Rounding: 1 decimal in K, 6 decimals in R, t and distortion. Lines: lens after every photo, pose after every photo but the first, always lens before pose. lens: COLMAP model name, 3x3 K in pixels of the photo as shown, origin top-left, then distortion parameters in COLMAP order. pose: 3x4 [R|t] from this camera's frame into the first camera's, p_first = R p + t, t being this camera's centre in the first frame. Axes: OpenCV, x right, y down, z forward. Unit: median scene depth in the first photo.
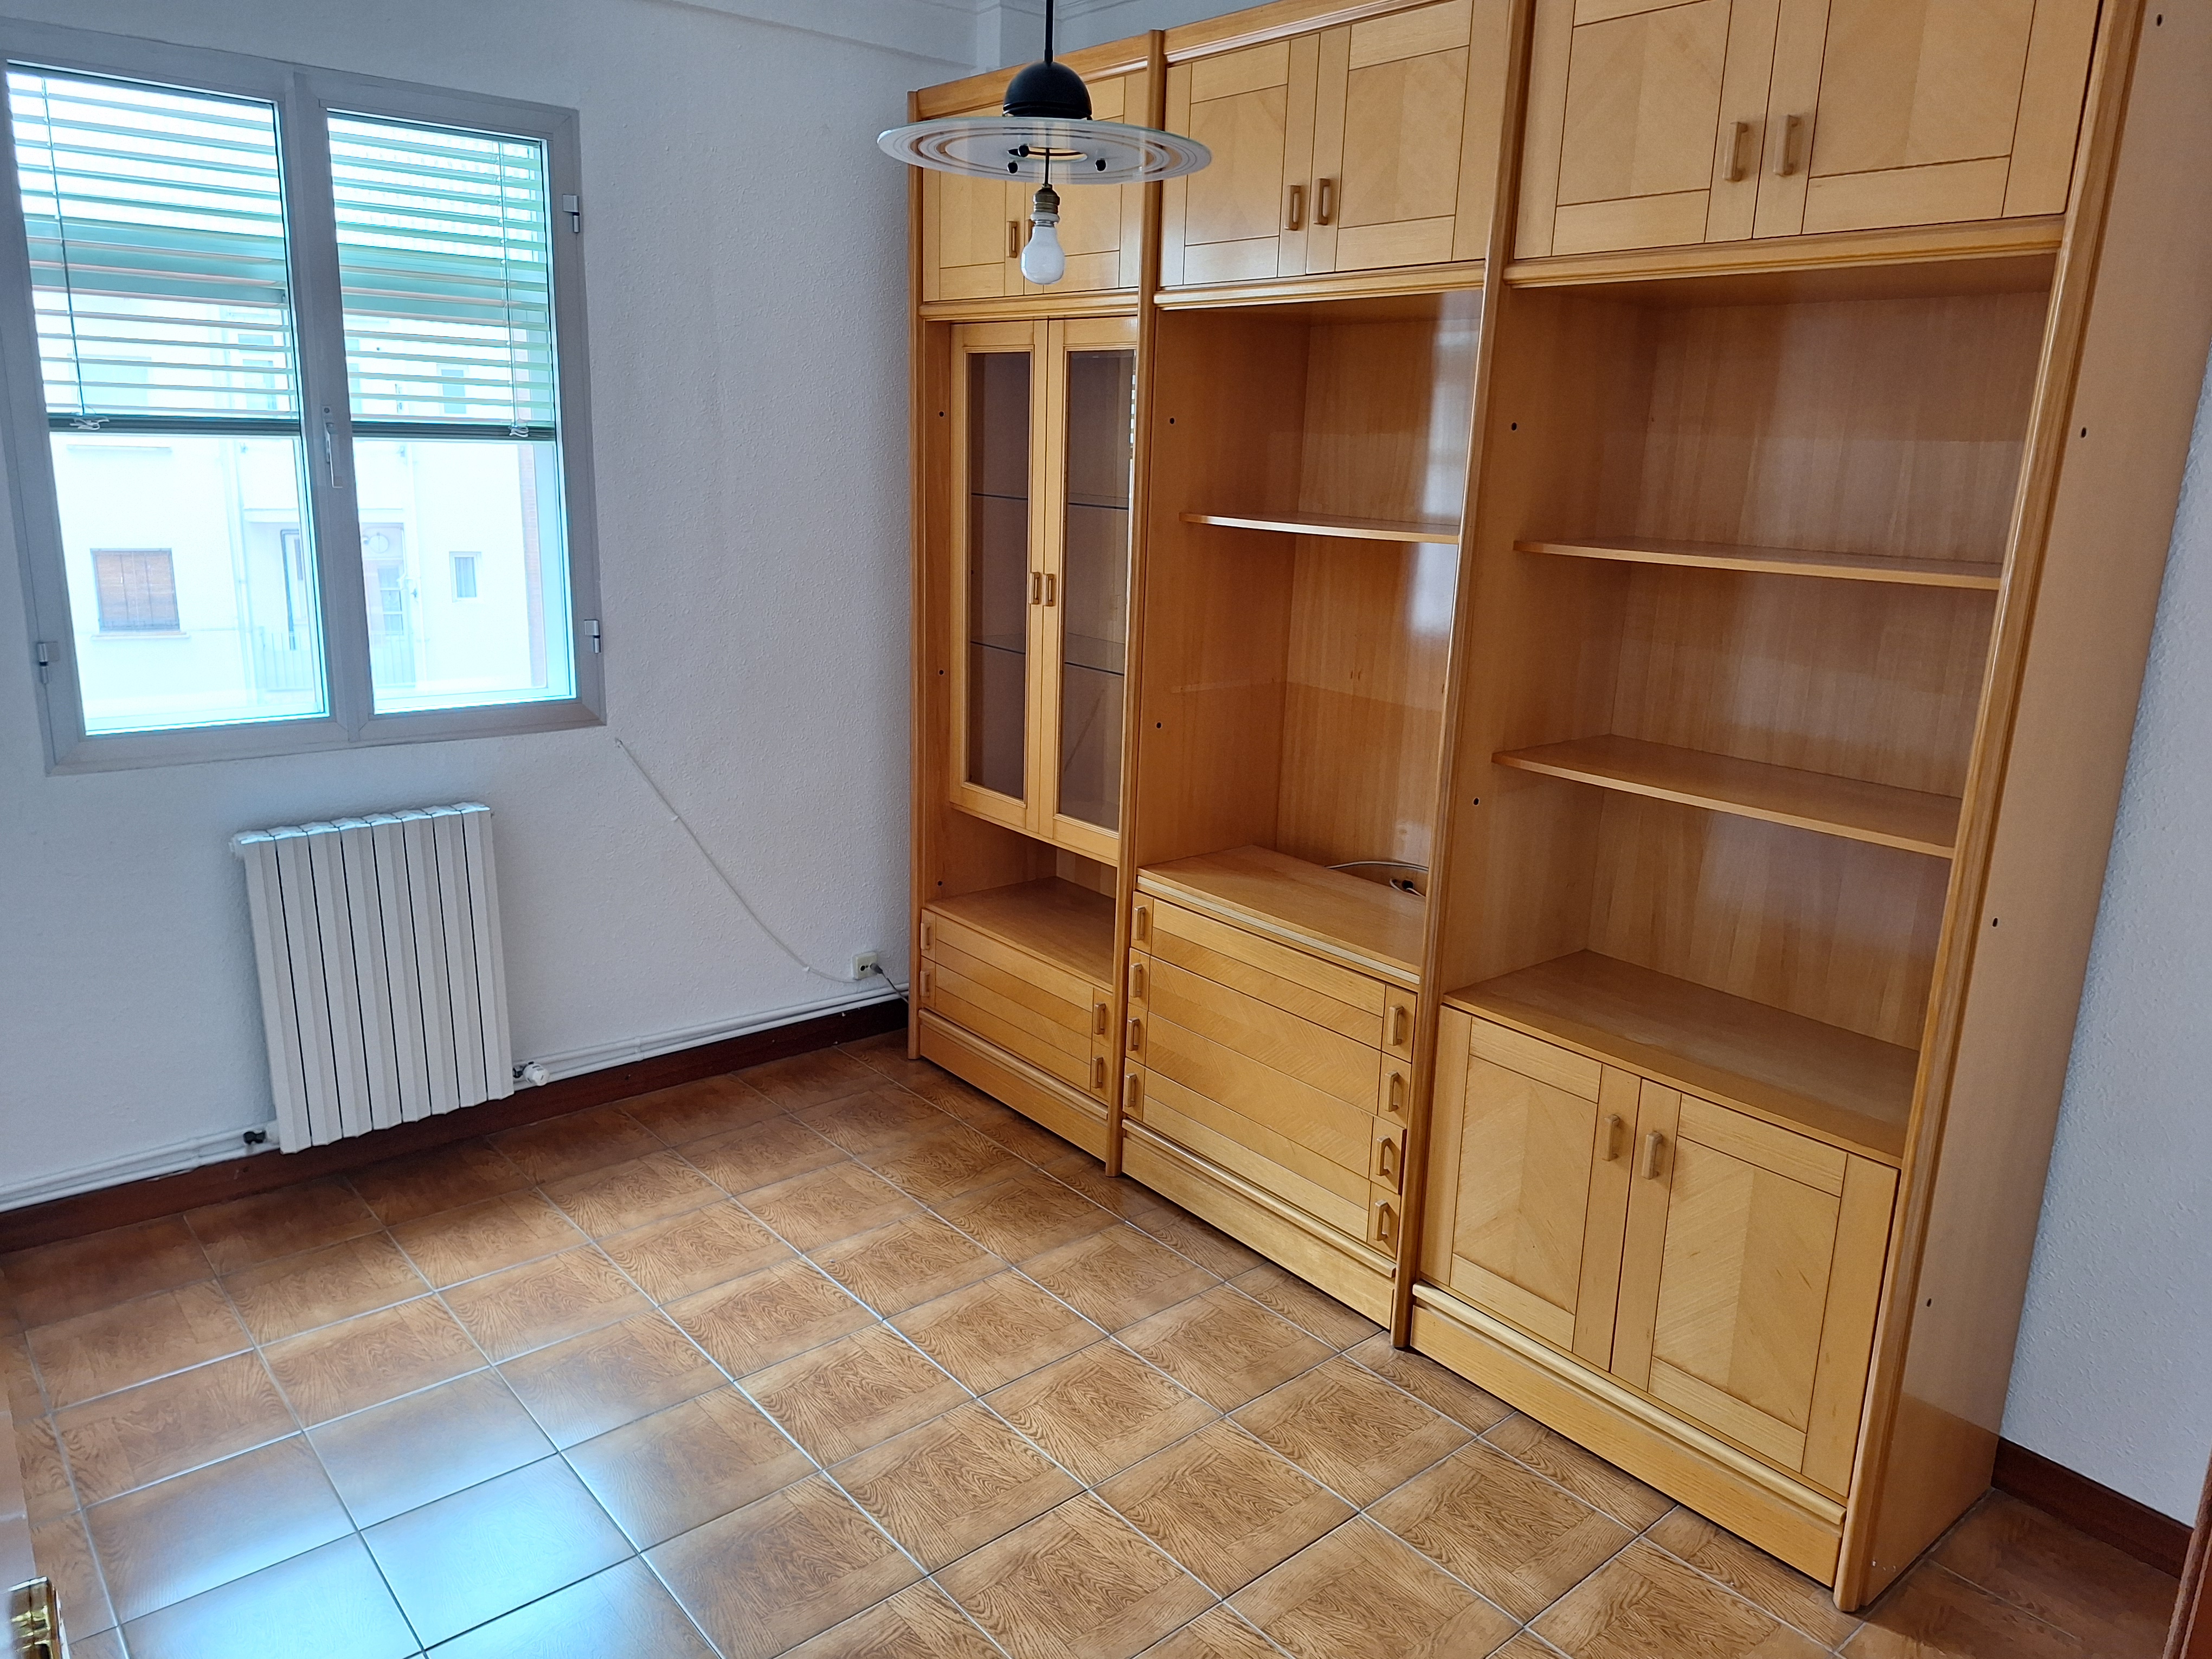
lens RADIAL K [[1530.1, 0, 1098.1], [0, 1530.1, 826.4], [0, 0, 1]] dist [0.049825, -0.036325]
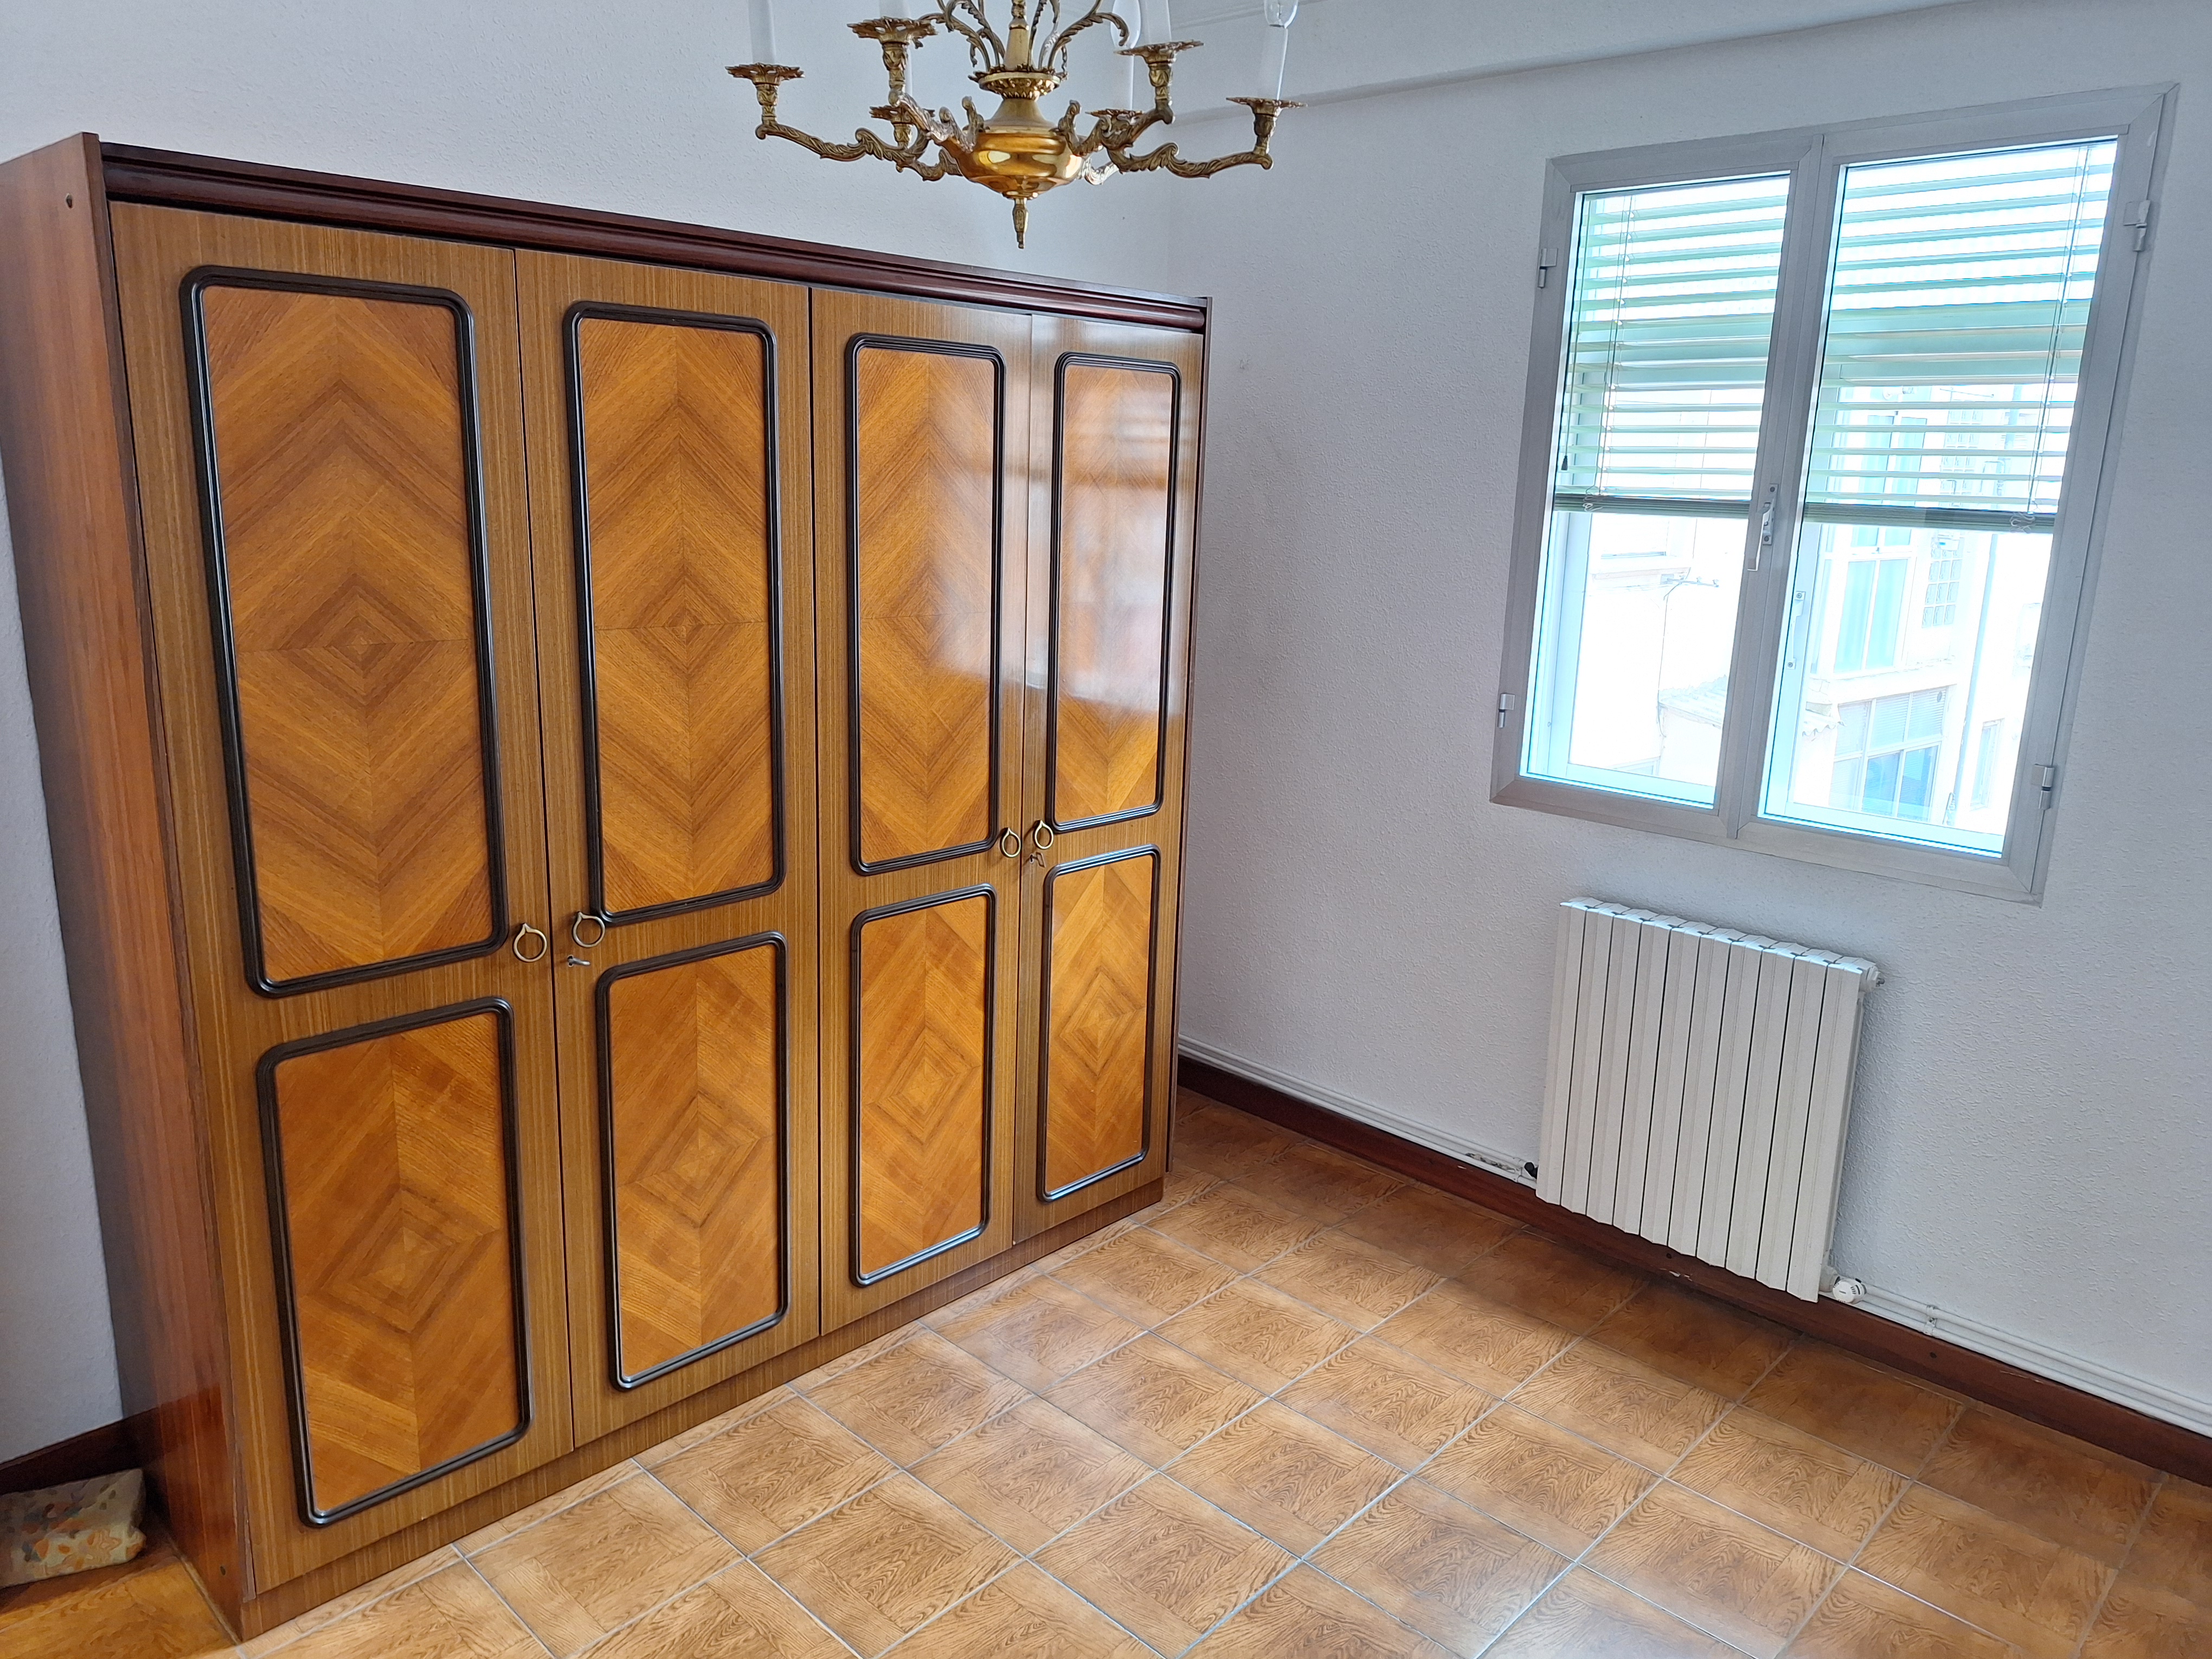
lens RADIAL K [[1530.1, 0, 1098.1], [0, 1530.1, 826.4], [0, 0, 1]] dist [0.049825, -0.036325]
pose [[0.113680, 0.210745, -0.970908, 0.381352], [-0.279929, 0.944446, 0.172226, -0.115789], [0.953266, 0.252207, 0.166359, 0.475989]]
